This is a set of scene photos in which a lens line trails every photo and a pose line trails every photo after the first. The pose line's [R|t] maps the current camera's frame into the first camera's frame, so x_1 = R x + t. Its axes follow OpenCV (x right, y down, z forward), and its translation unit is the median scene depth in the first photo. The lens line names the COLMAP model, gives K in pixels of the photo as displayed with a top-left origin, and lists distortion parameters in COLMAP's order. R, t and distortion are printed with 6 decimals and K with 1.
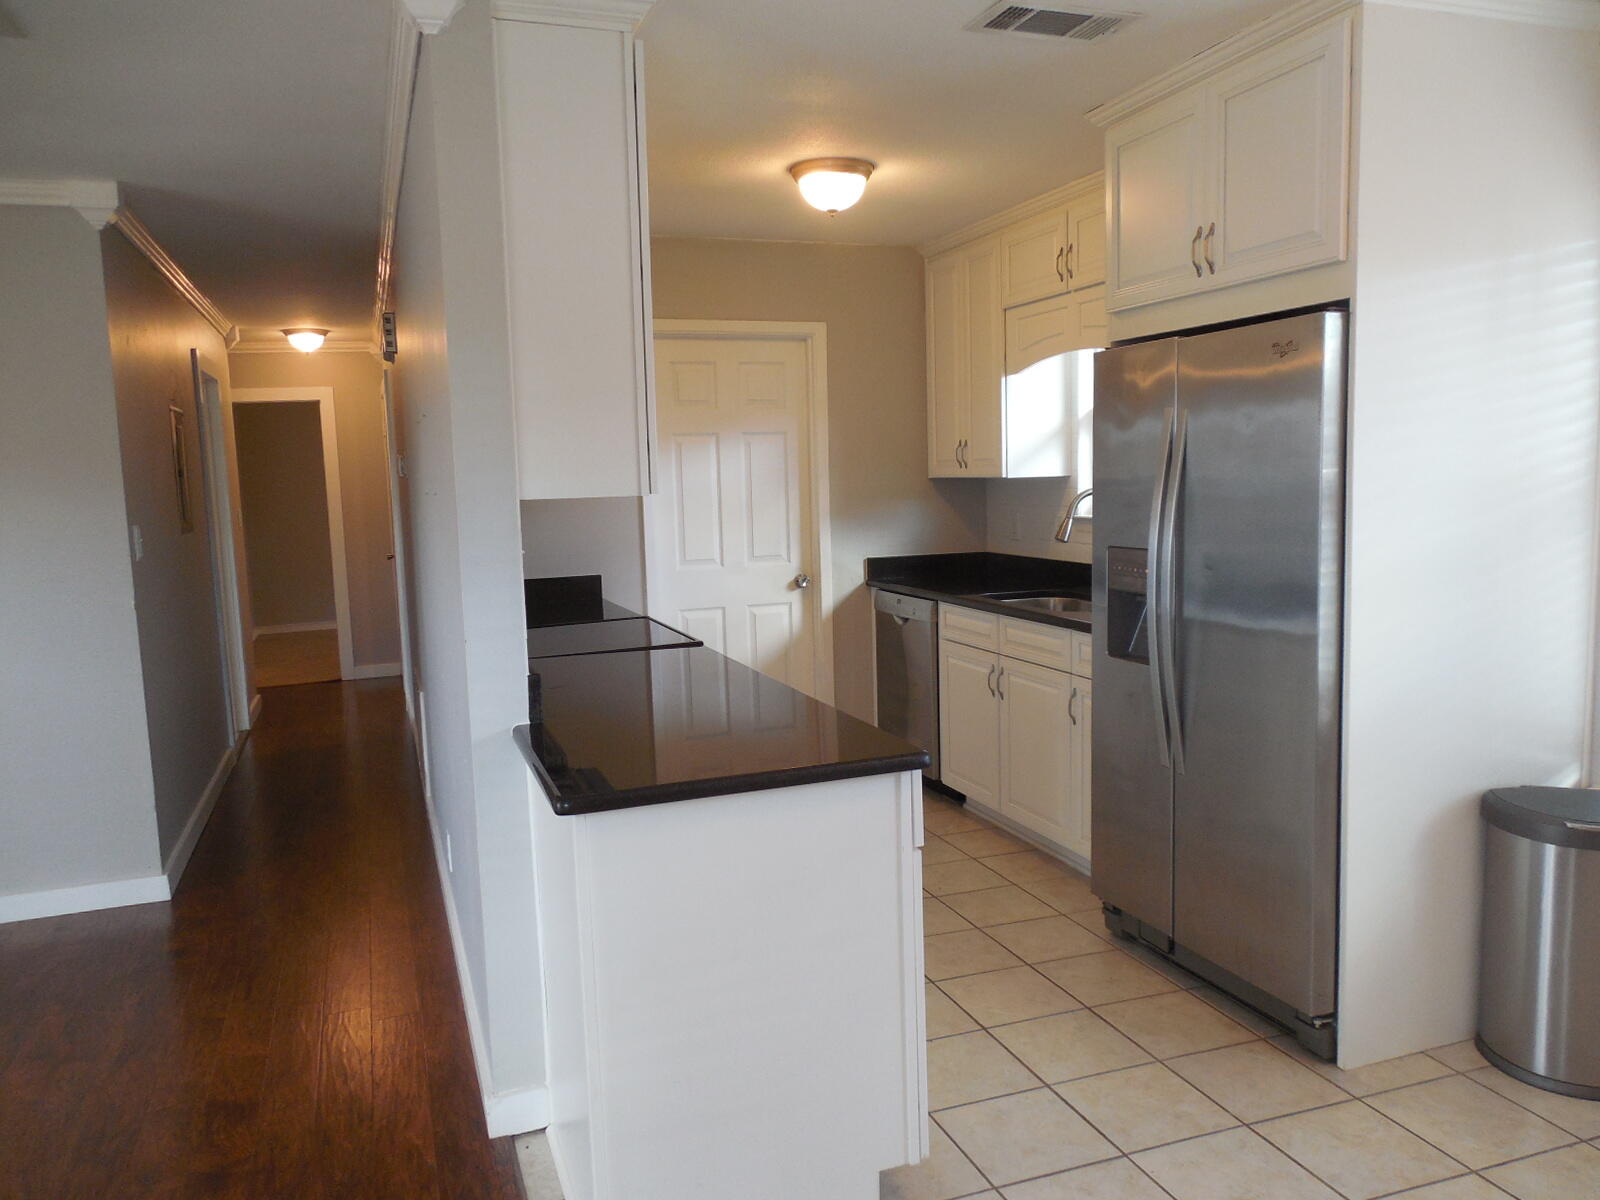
lens RADIAL K [[1203.7, 0, 799.3], [0, 1203.7, 596.4], [0, 0, 1]] dist [0.010055, 0.002733]
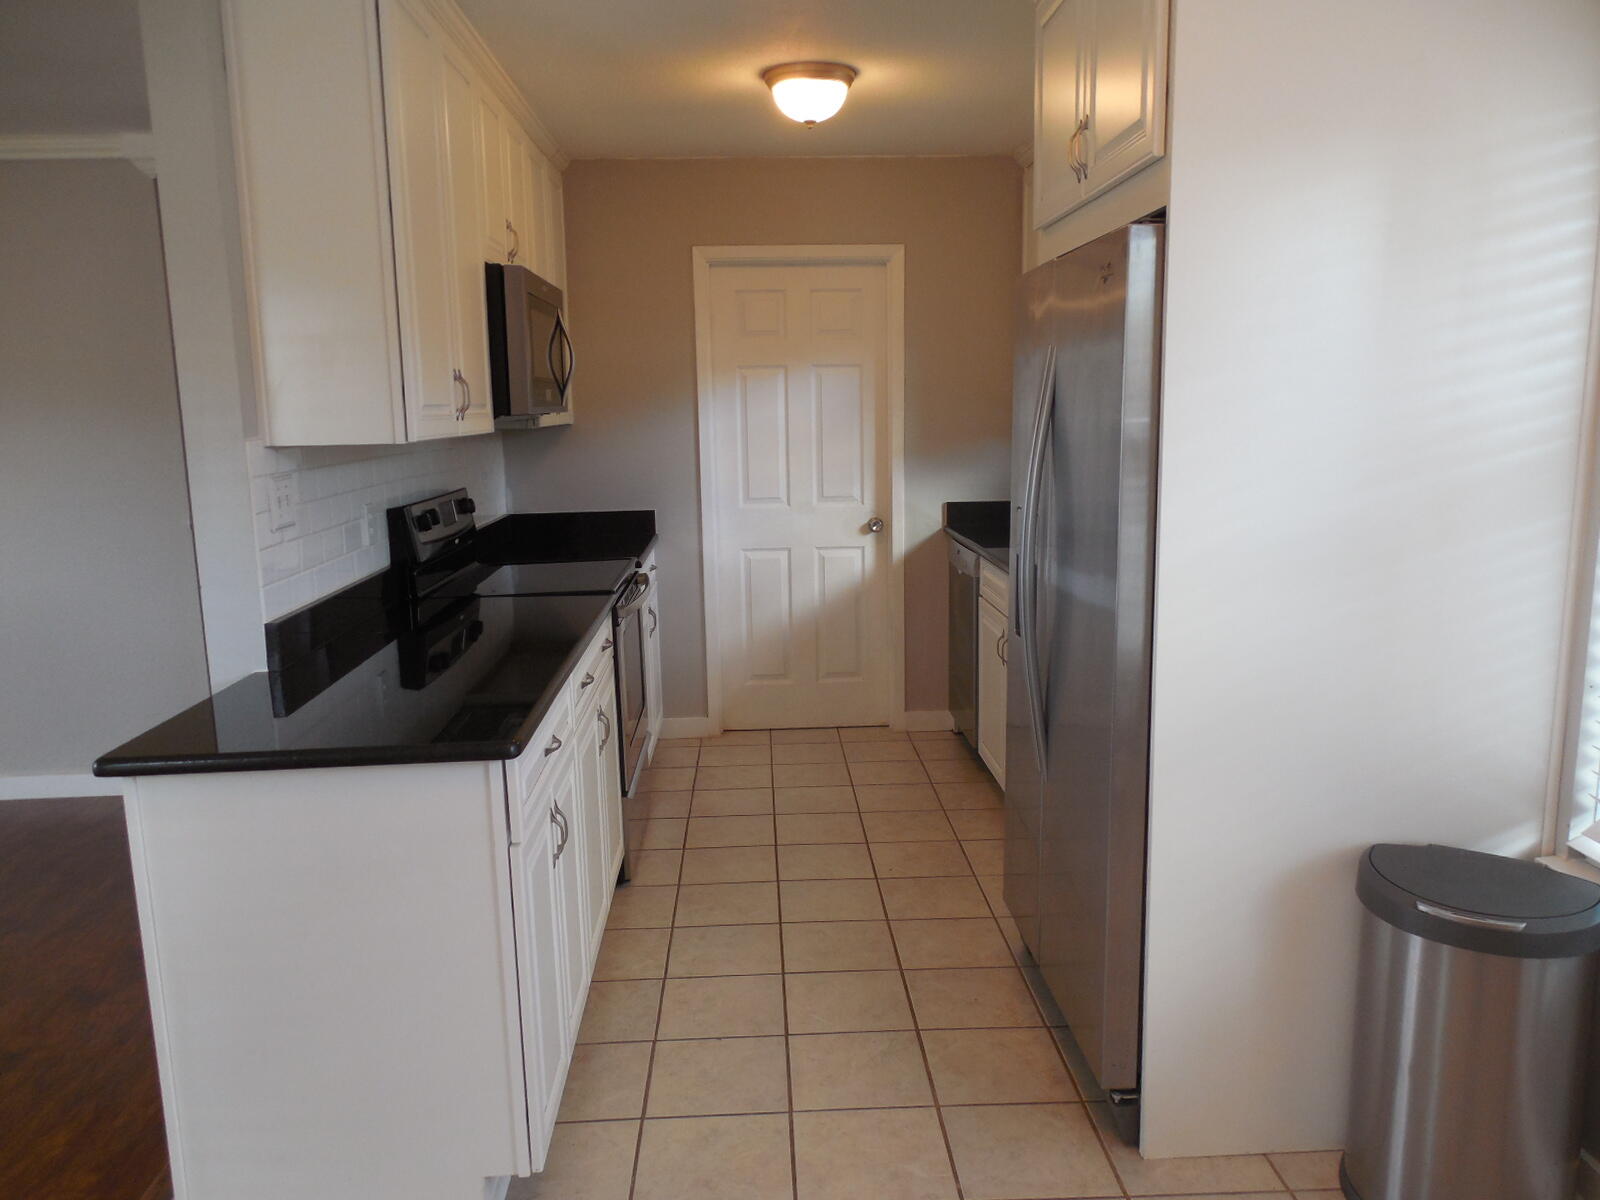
lens RADIAL K [[1197.6, 0, 800.0], [0, 1197.6, 600.0], [0, 0, 1]] dist [-0.003773, 0.000389]
pose [[0.955530, 0.061182, -0.288478, 0.275311], [-0.041847, 0.996473, 0.072729, -0.024384], [0.291910, -0.057423, 0.954720, 0.107022]]
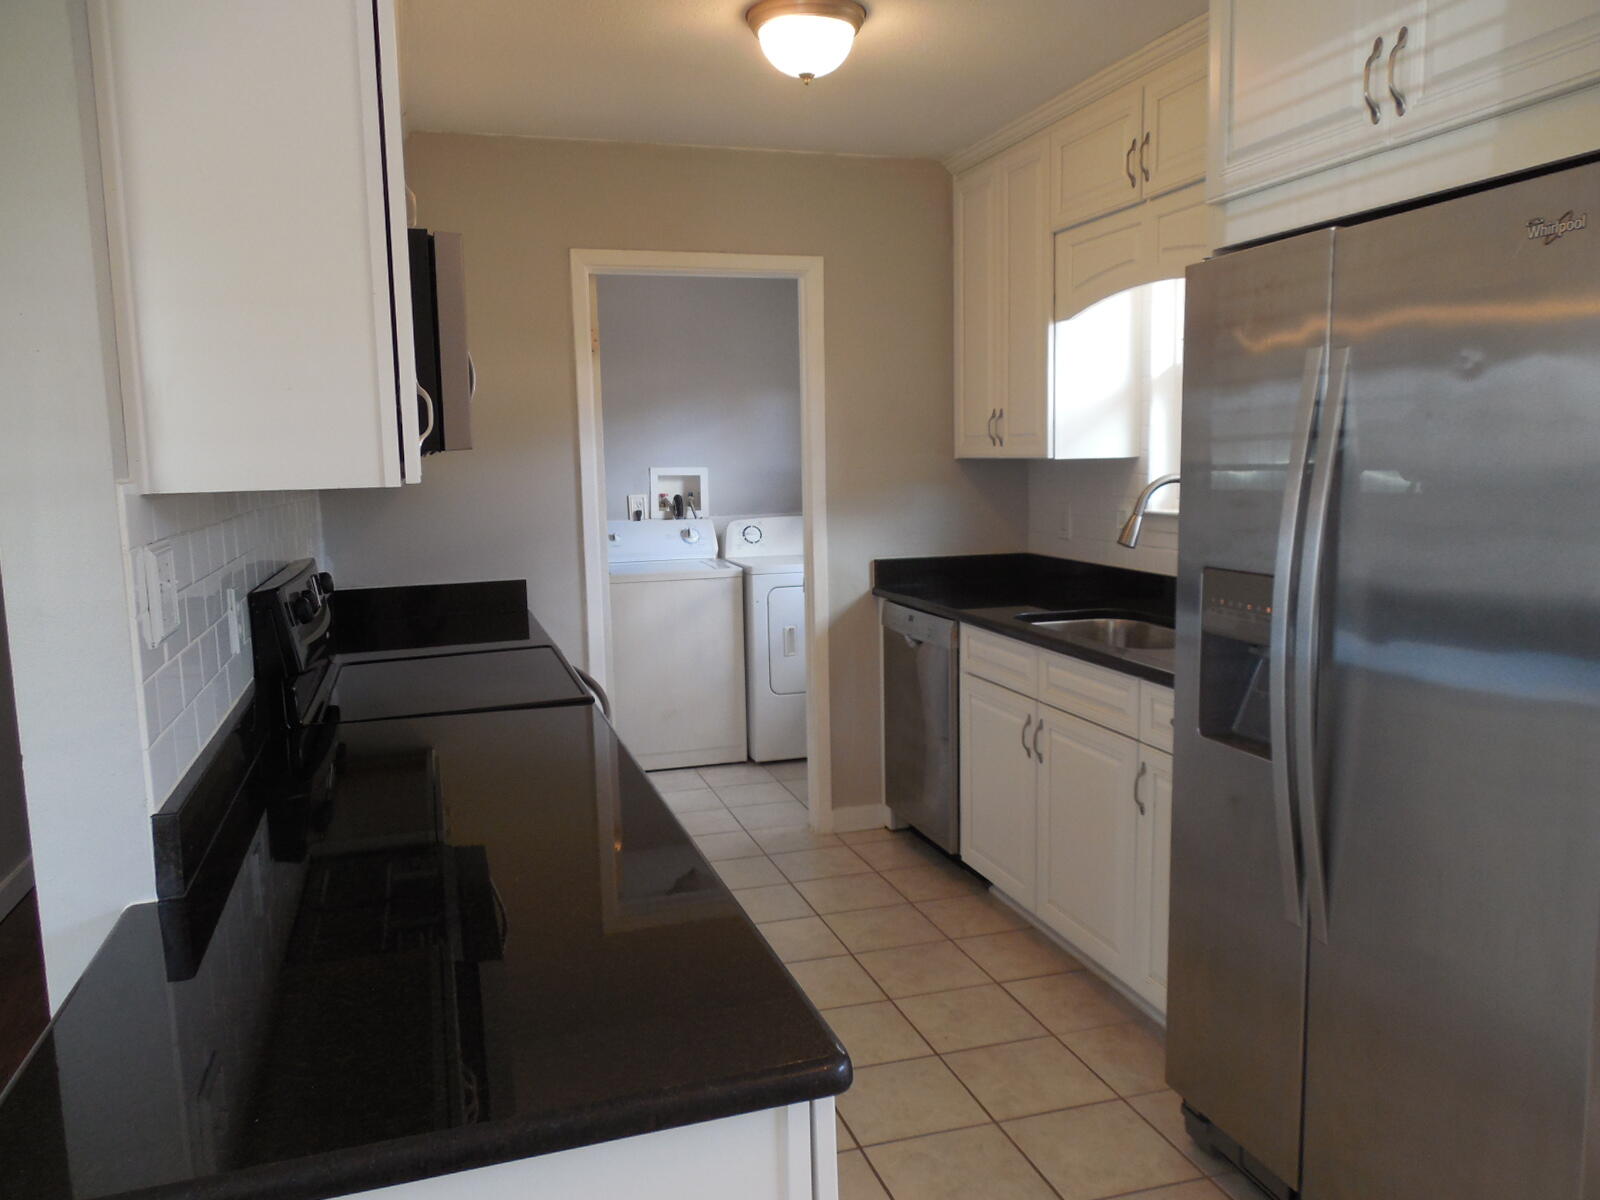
lens RADIAL K [[1203.7, 0, 799.3], [0, 1203.7, 596.4], [0, 0, 1]] dist [0.010055, 0.002733]
pose [[0.998975, 0.013714, -0.043134, 0.052640], [-0.013017, 0.999781, 0.016404, -0.025463], [0.043350, -0.015826, 0.998935, 0.267269]]
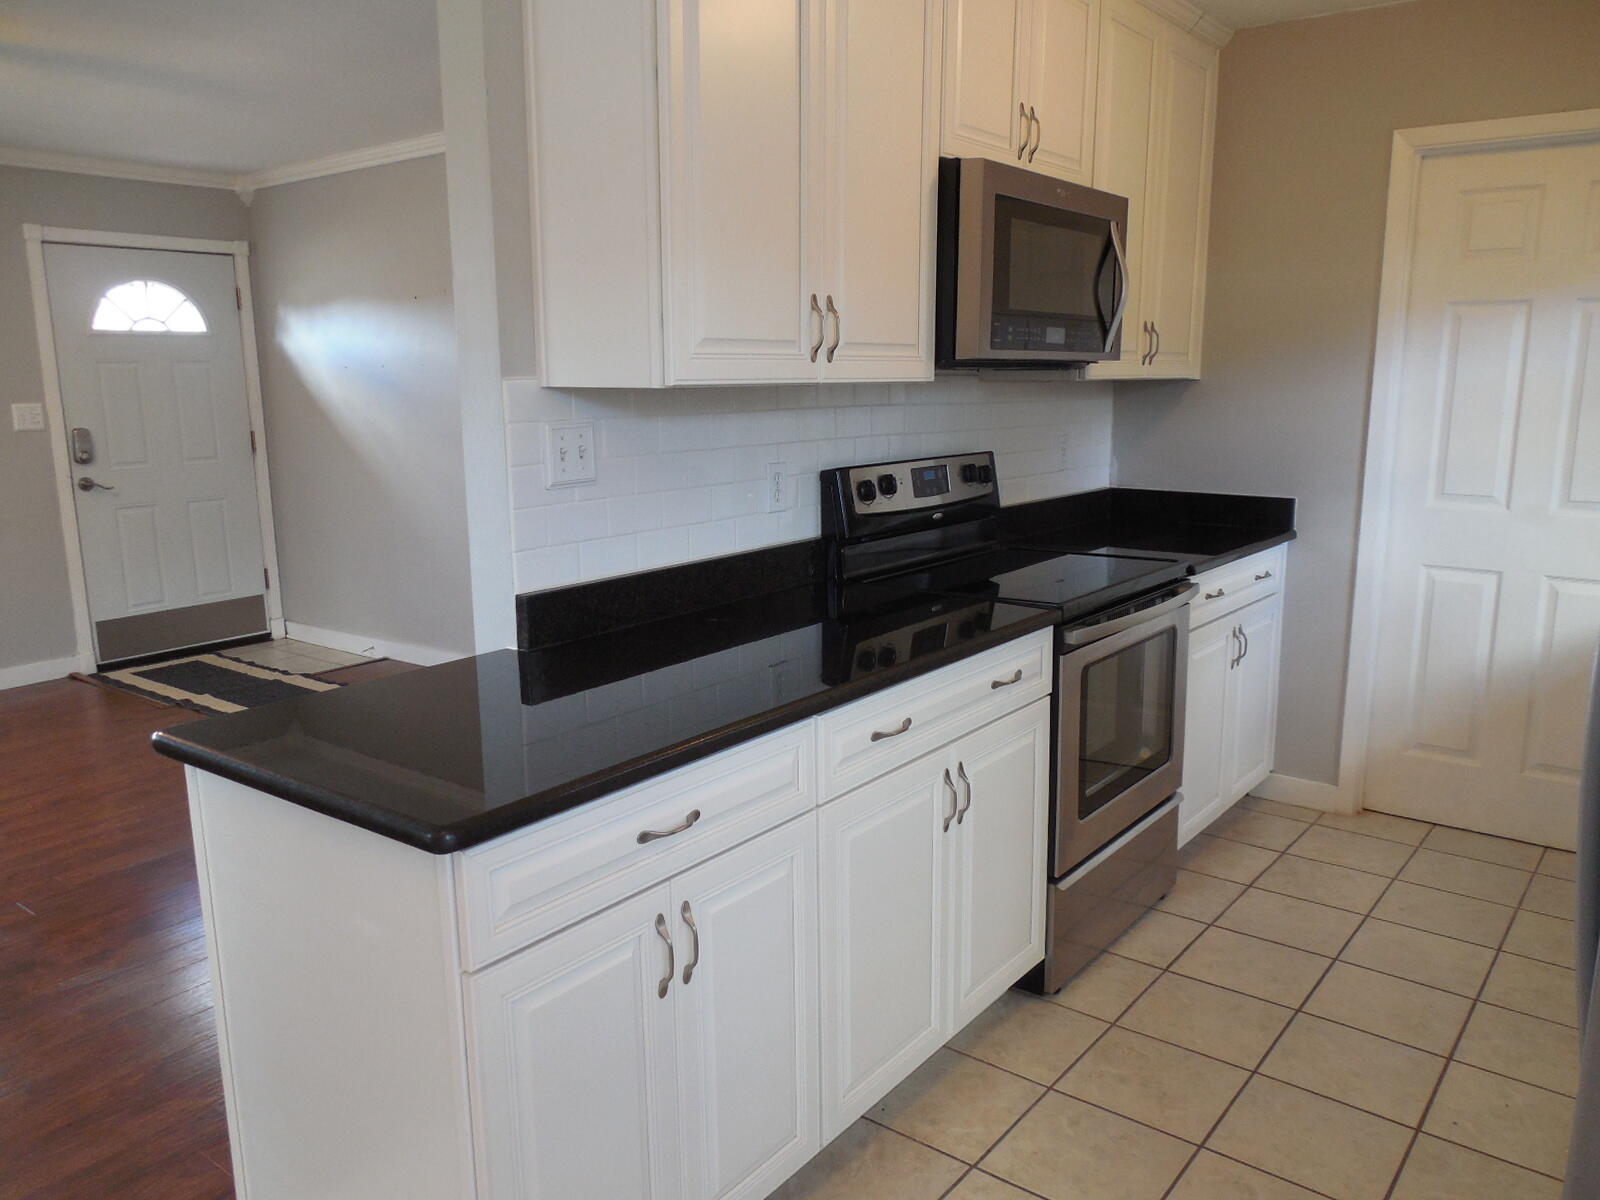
lens RADIAL K [[1197.6, 0, 800.0], [0, 1197.6, 600.0], [0, 0, 1]] dist [-0.003773, 0.000389]
pose [[0.536172, 0.192425, -0.821883, 0.331517], [-0.106099, 0.981311, 0.160536, -0.049221], [0.837414, 0.001126, 0.546567, 0.403478]]
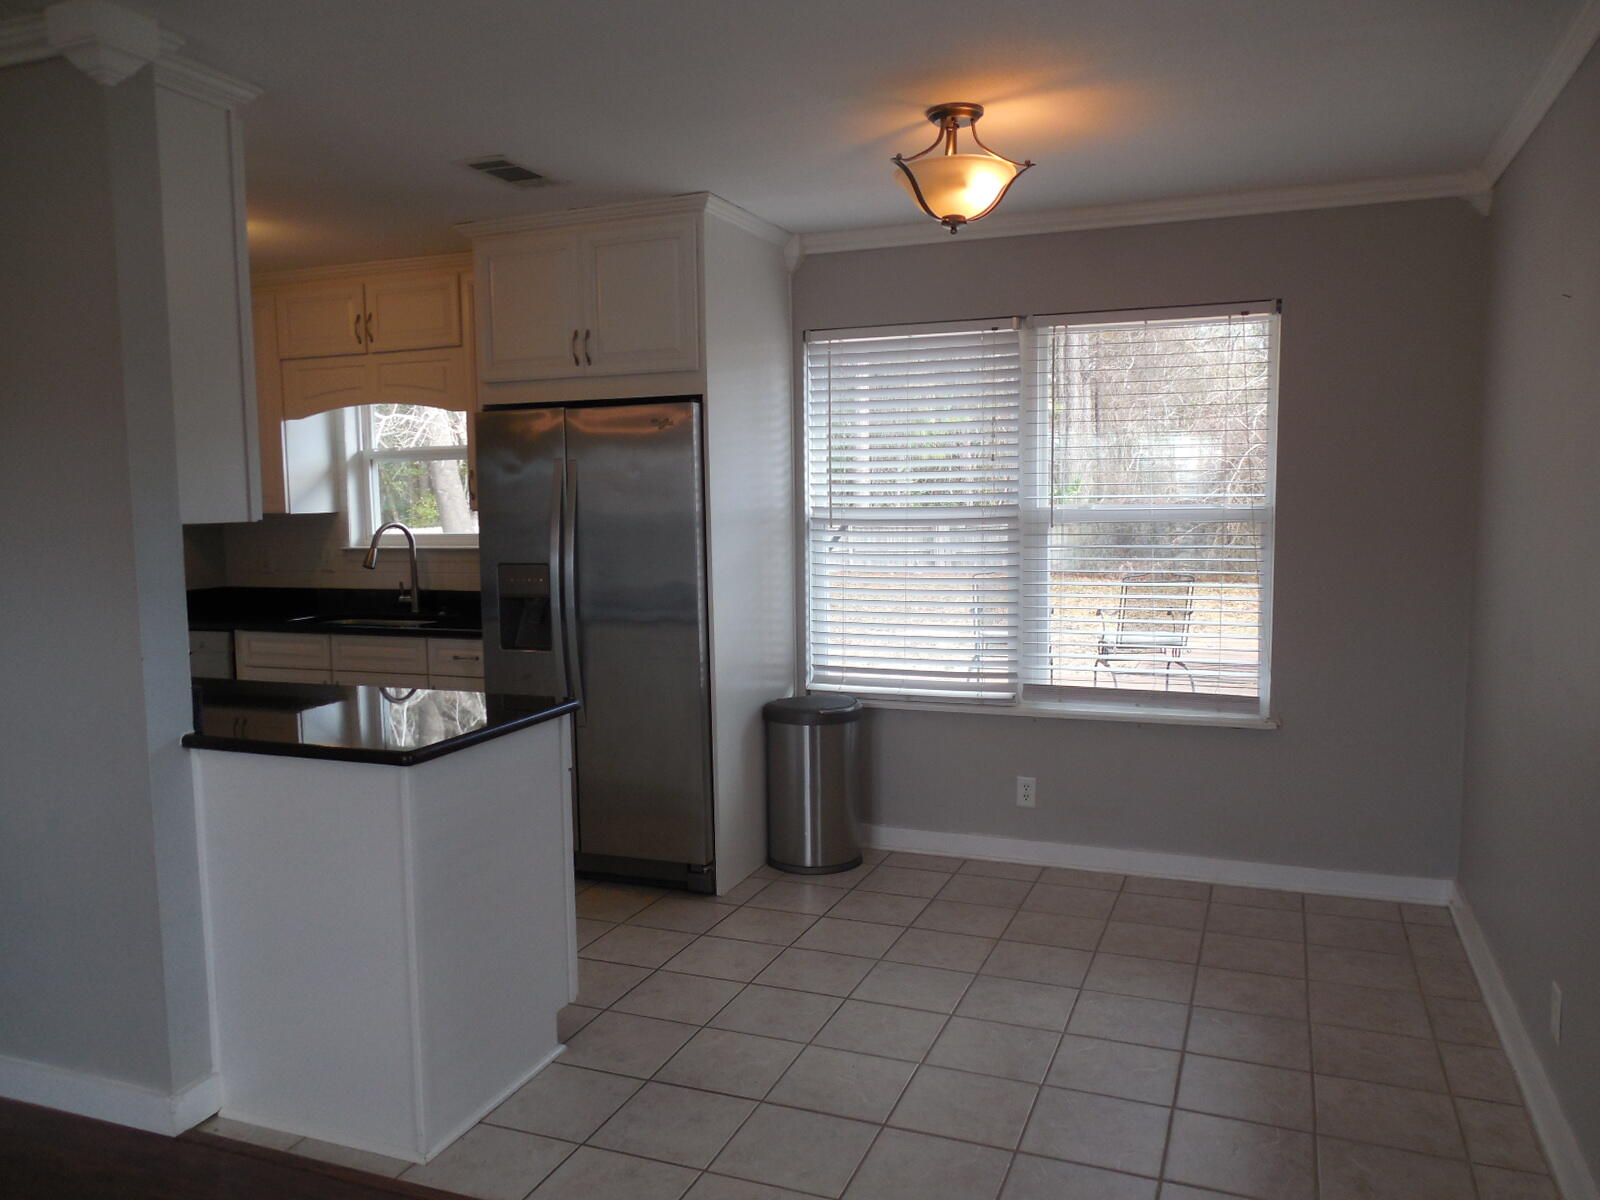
lens RADIAL K [[1197.6, 0, 800.0], [0, 1197.6, 600.0], [0, 0, 1]] dist [-0.003773, 0.000389]
pose [[0.665397, -0.052577, 0.744636, -0.373550], [0.077914, 0.996960, 0.000770, 0.016186], [-0.742412, 0.057505, 0.667471, -0.067468]]
